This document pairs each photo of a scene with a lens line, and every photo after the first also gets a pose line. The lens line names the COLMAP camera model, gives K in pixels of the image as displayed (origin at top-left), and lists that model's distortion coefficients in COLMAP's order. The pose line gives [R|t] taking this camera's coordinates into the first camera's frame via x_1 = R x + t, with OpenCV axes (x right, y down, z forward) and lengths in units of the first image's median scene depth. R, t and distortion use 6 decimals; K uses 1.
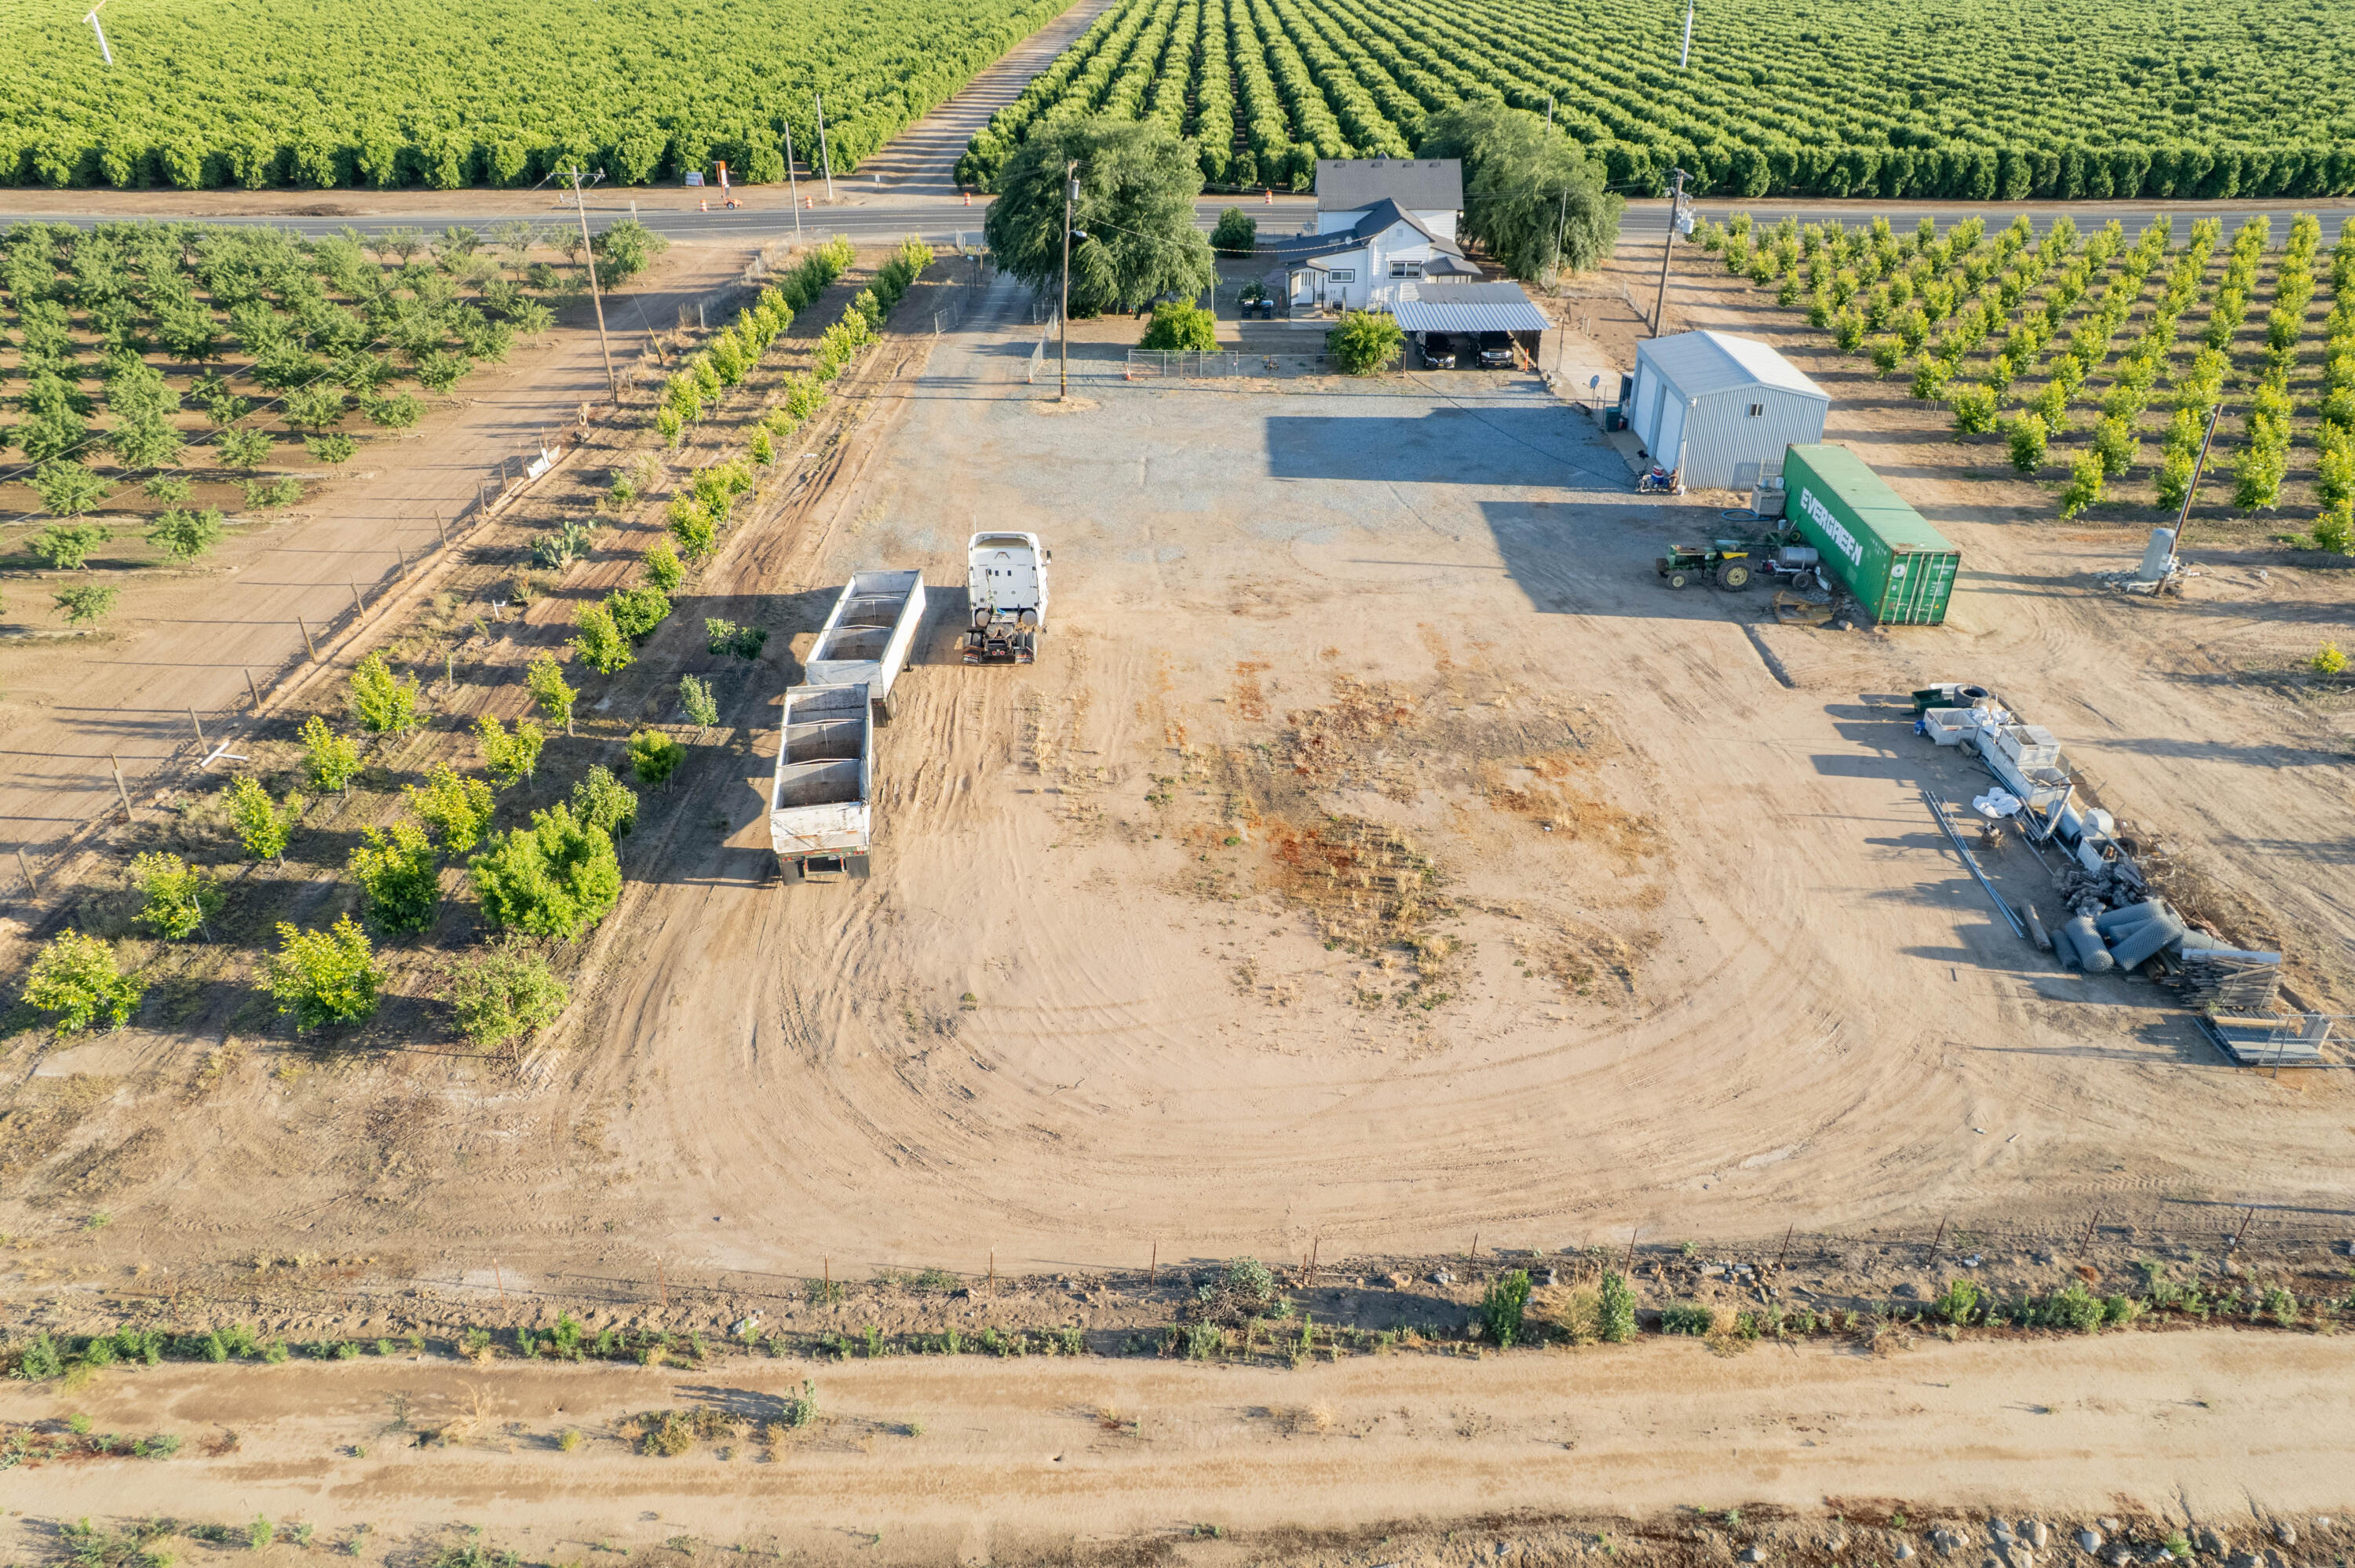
lens RADIAL K [[1516.5, 0, 1189.8], [0, 1516.5, 786.9], [0, 0, 1]] dist [-0.081049, 0.071795]
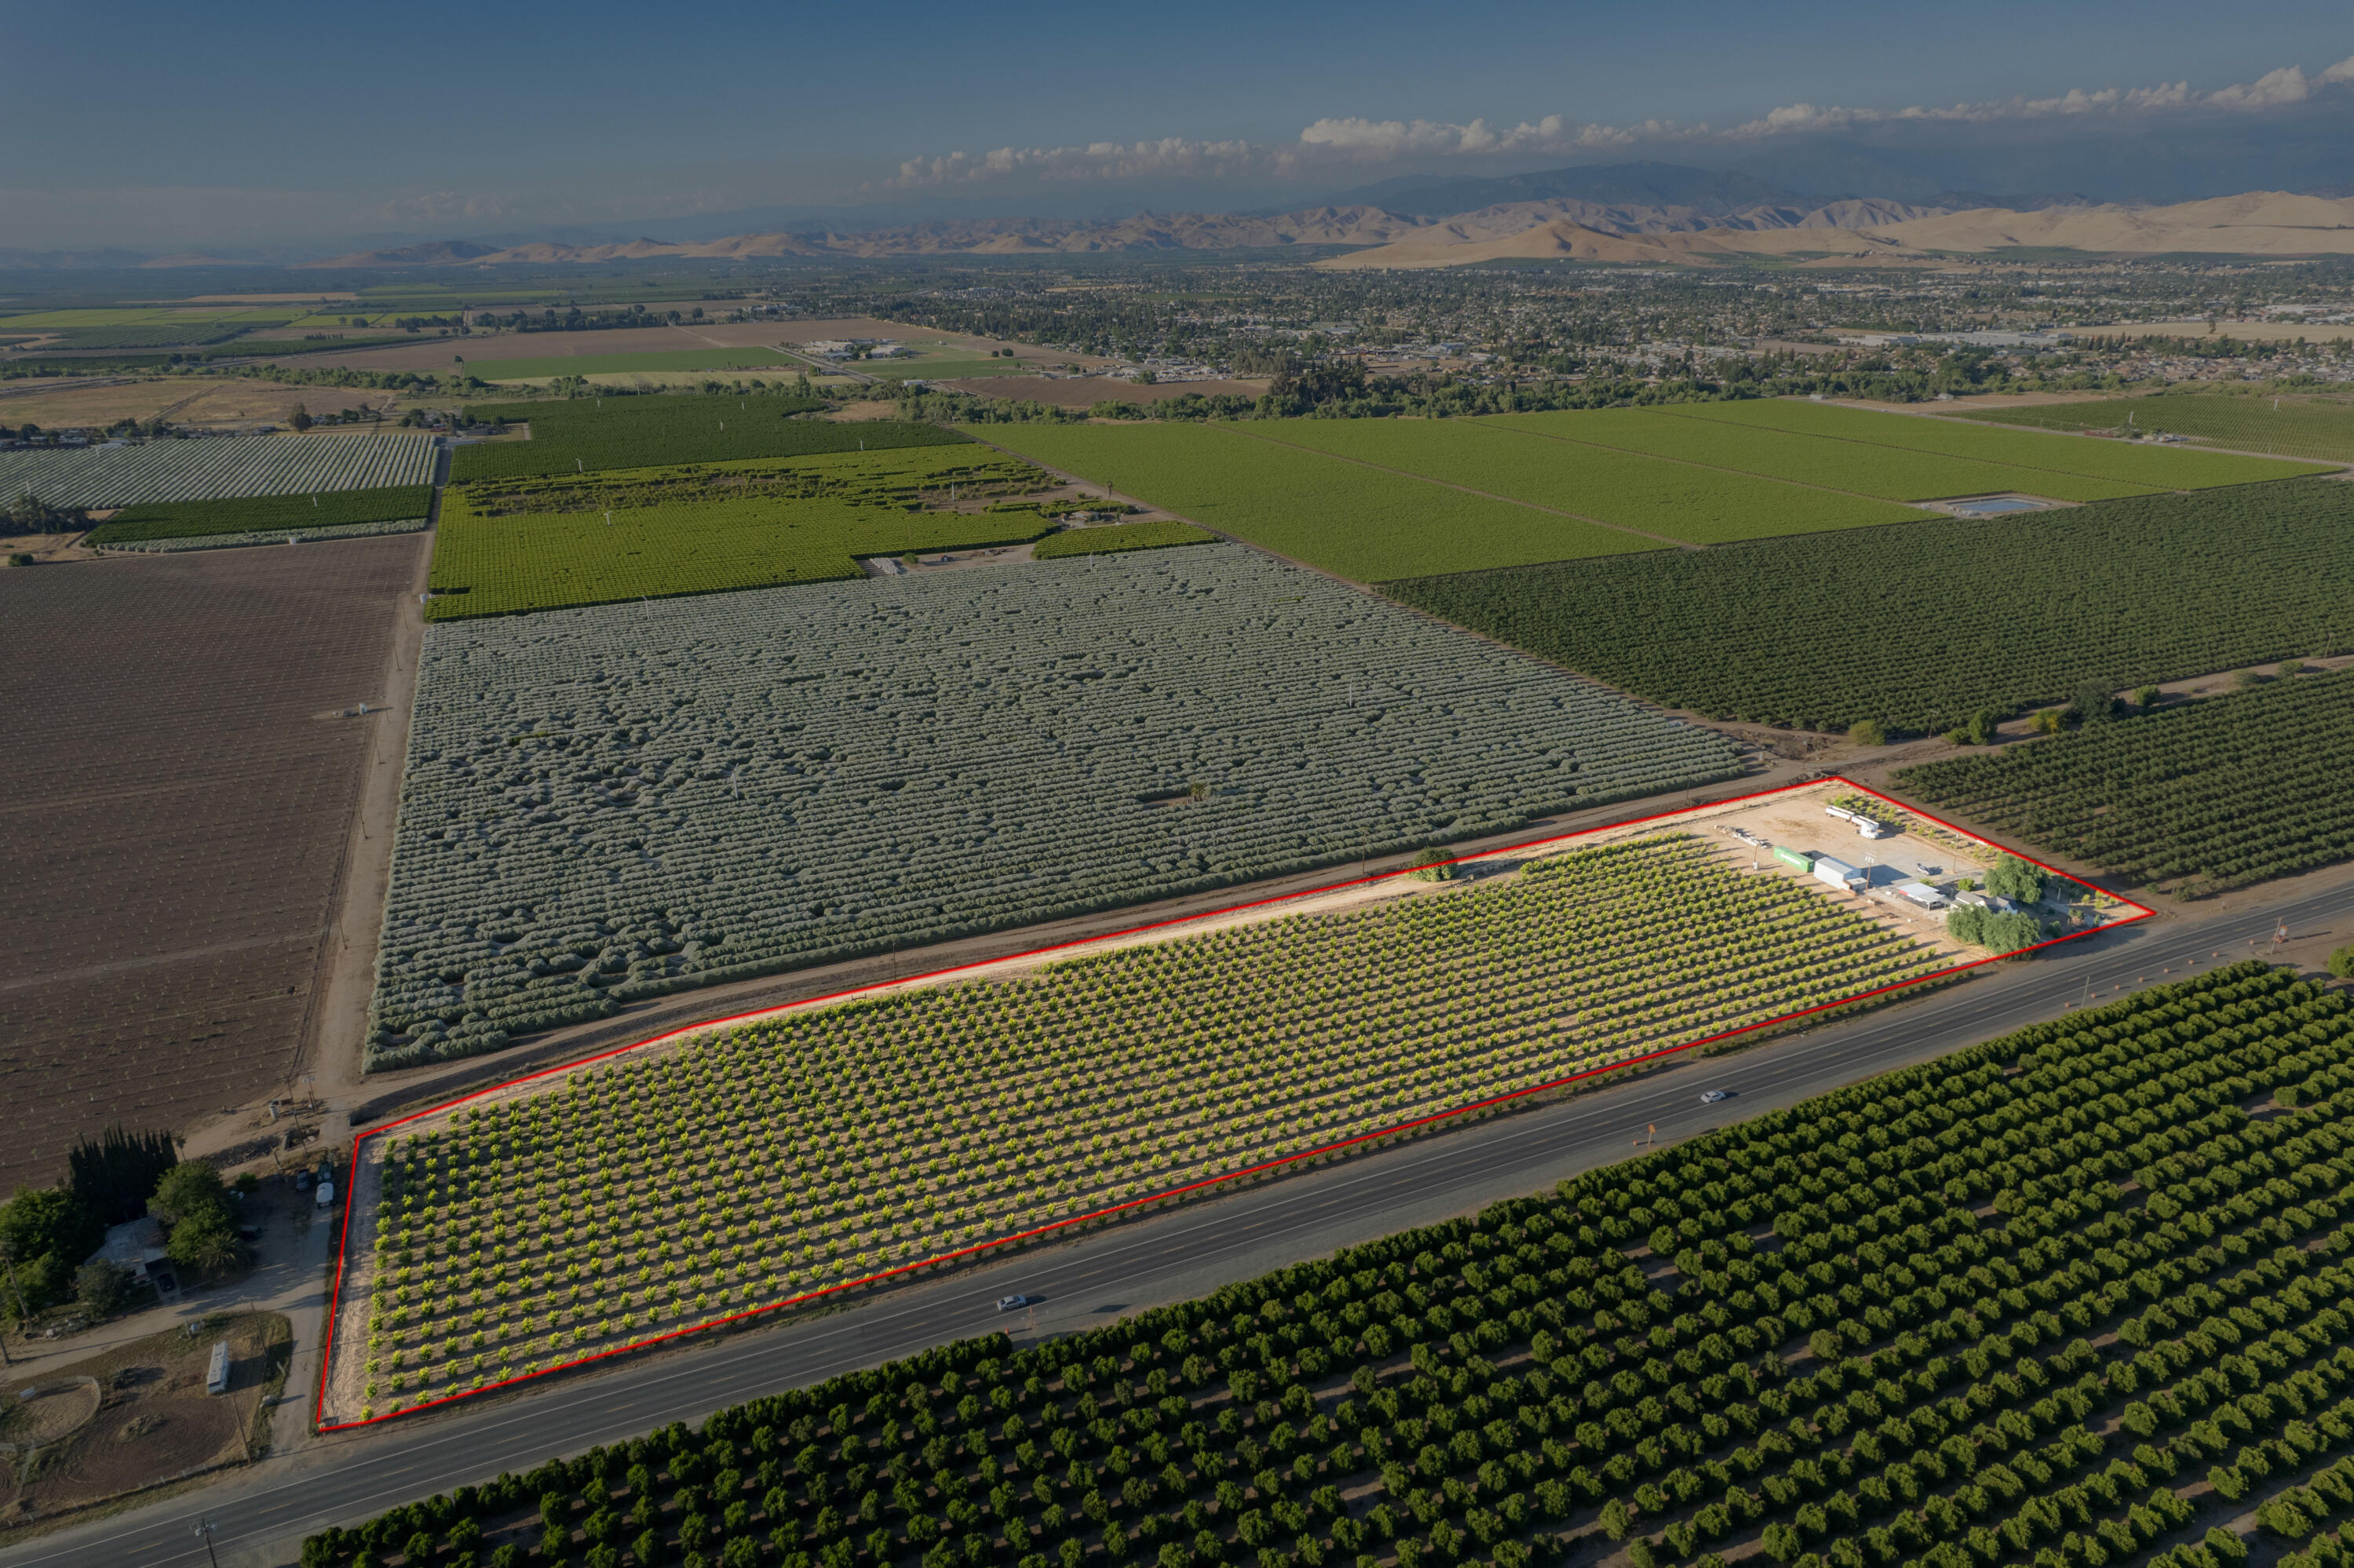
lens RADIAL K [[1502.0, 0, 1189.7], [0, 1502.0, 797.3], [0, 0, 1]] dist [-0.078280, 0.070268]
pose [[-0.914245, 0.164167, -0.370413, 6.100982], [-0.183542, 0.647230, 0.739869, -5.468693], [0.361205, 0.744407, -0.561595, 4.064551]]
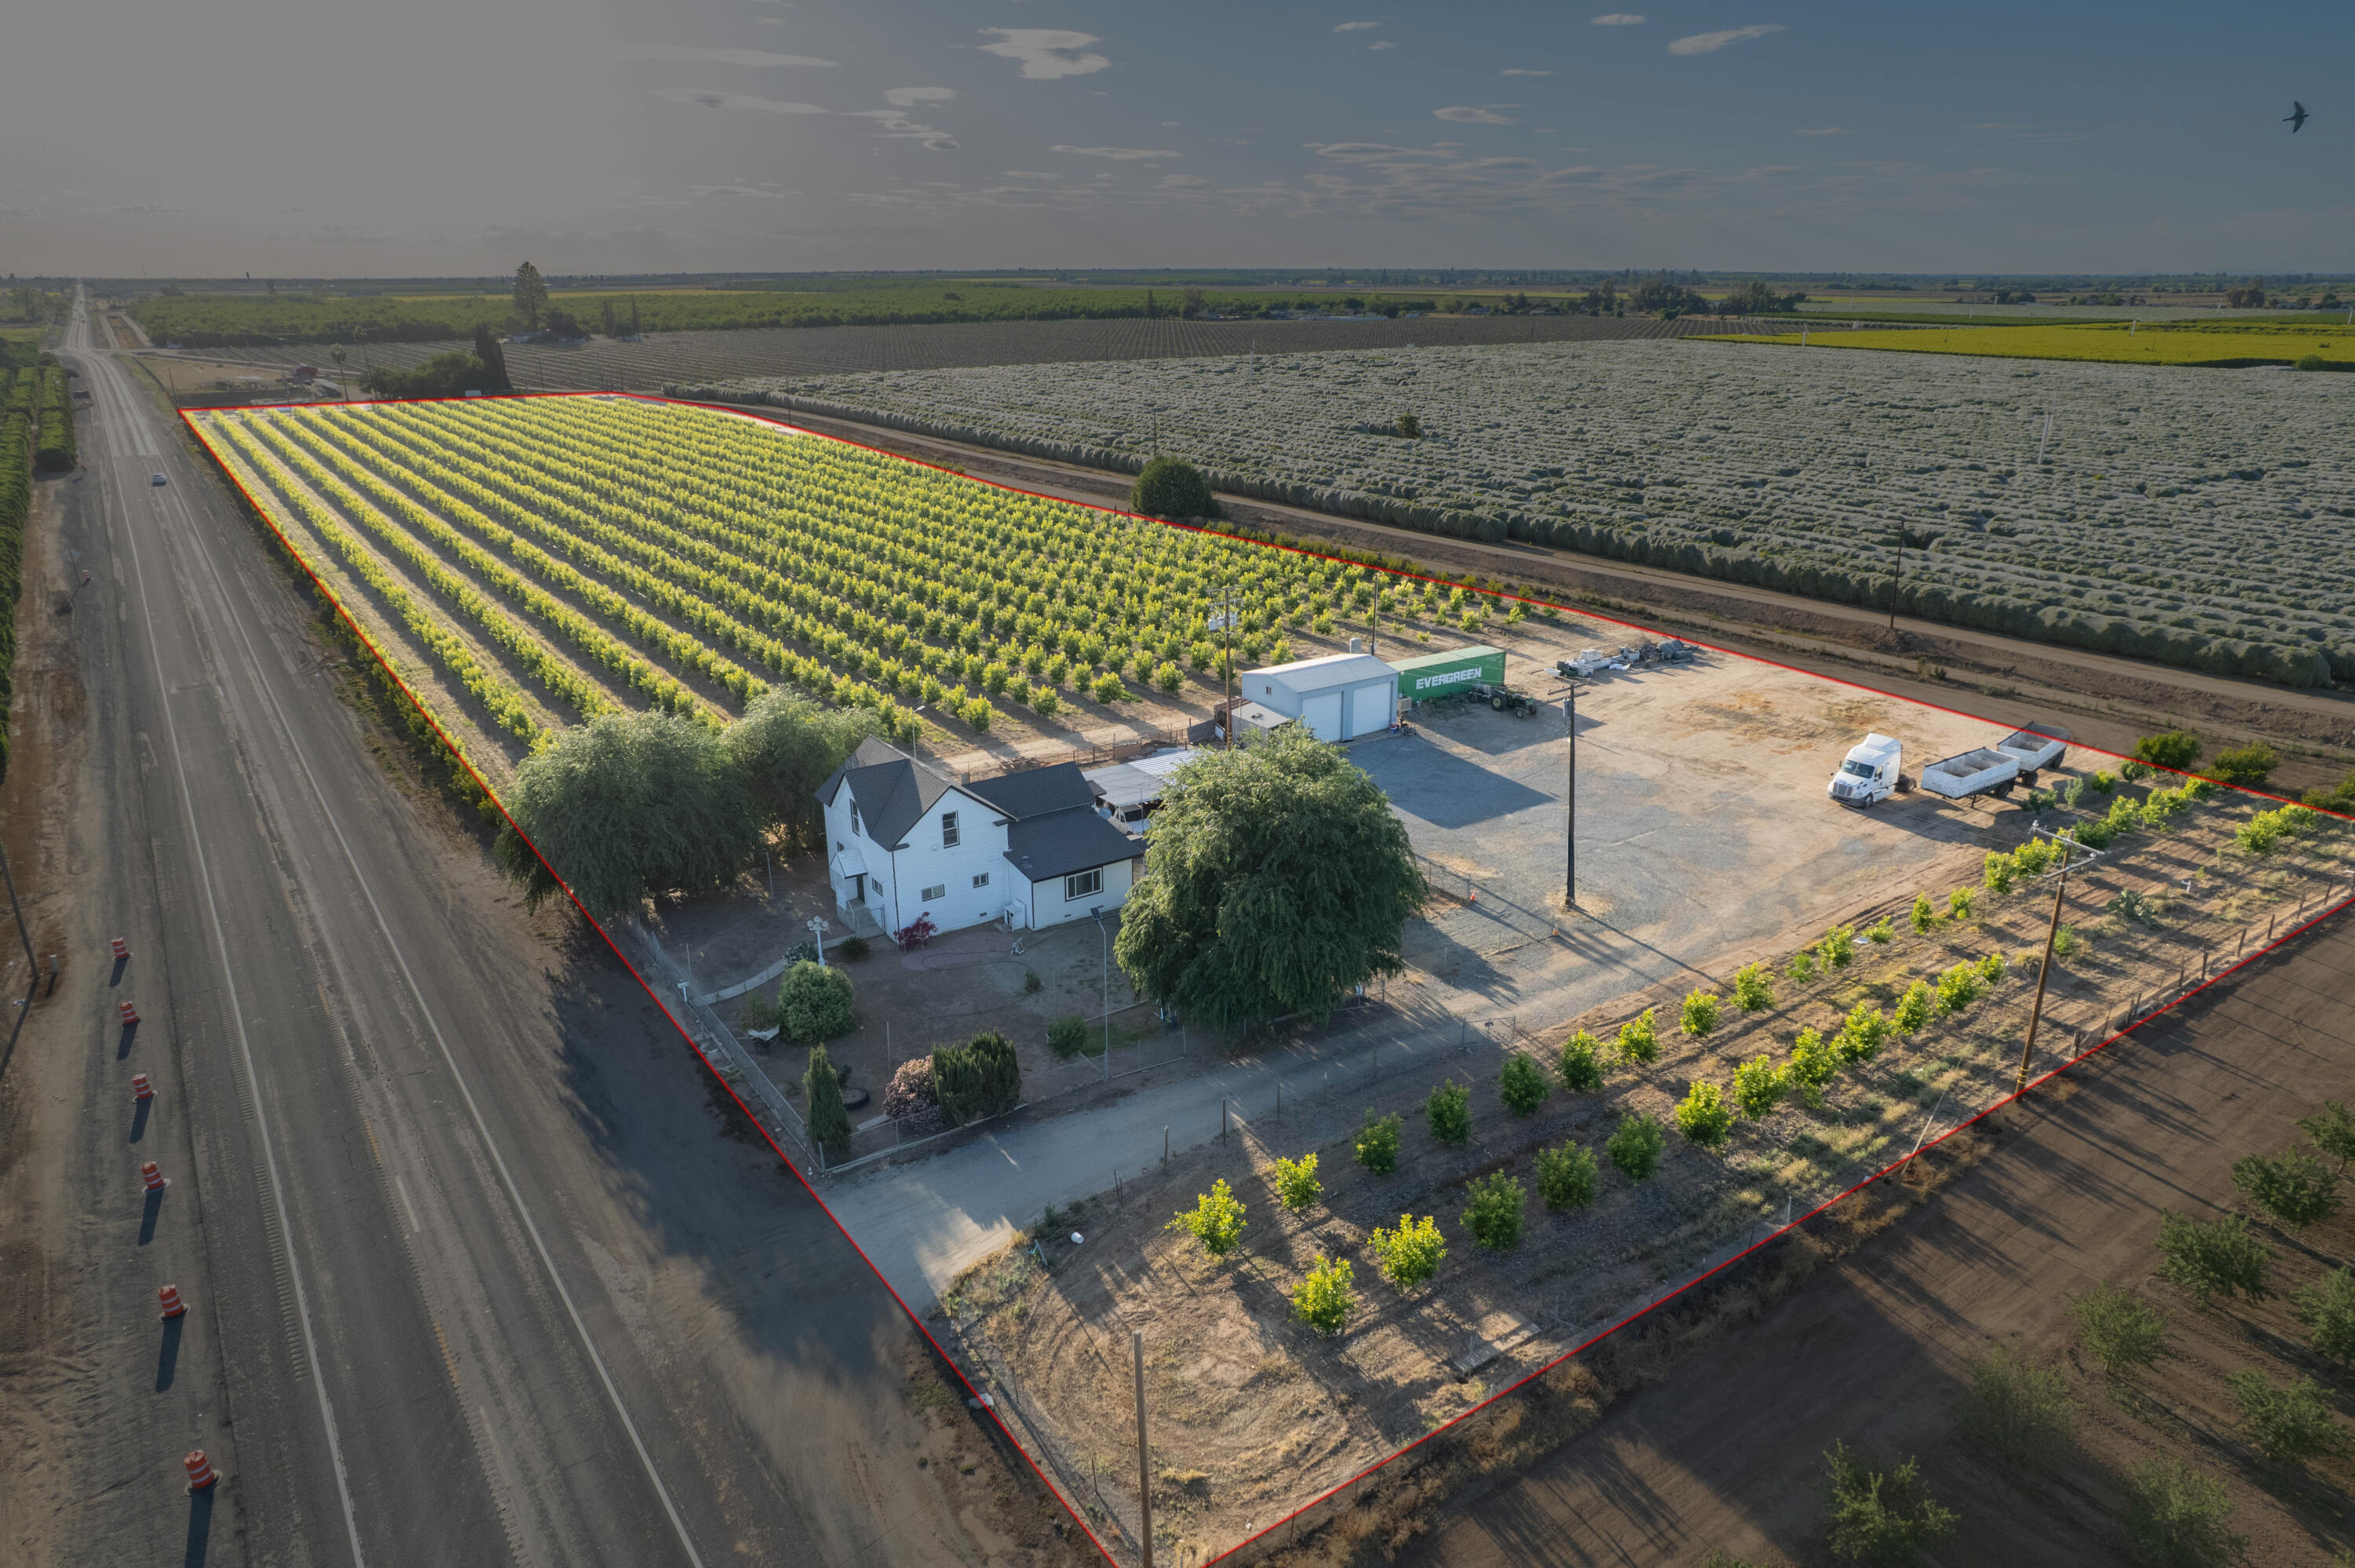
lens RADIAL K [[1502.5, 0, 1190.2], [0, 1502.5, 797.3], [0, 0, 1]] dist [-0.078280, 0.070268]
pose [[-0.584854, -0.266314, 0.766174, -1.035558], [0.415087, 0.713256, 0.564774, -1.485886], [-0.696885, 0.648339, -0.306607, 2.200062]]
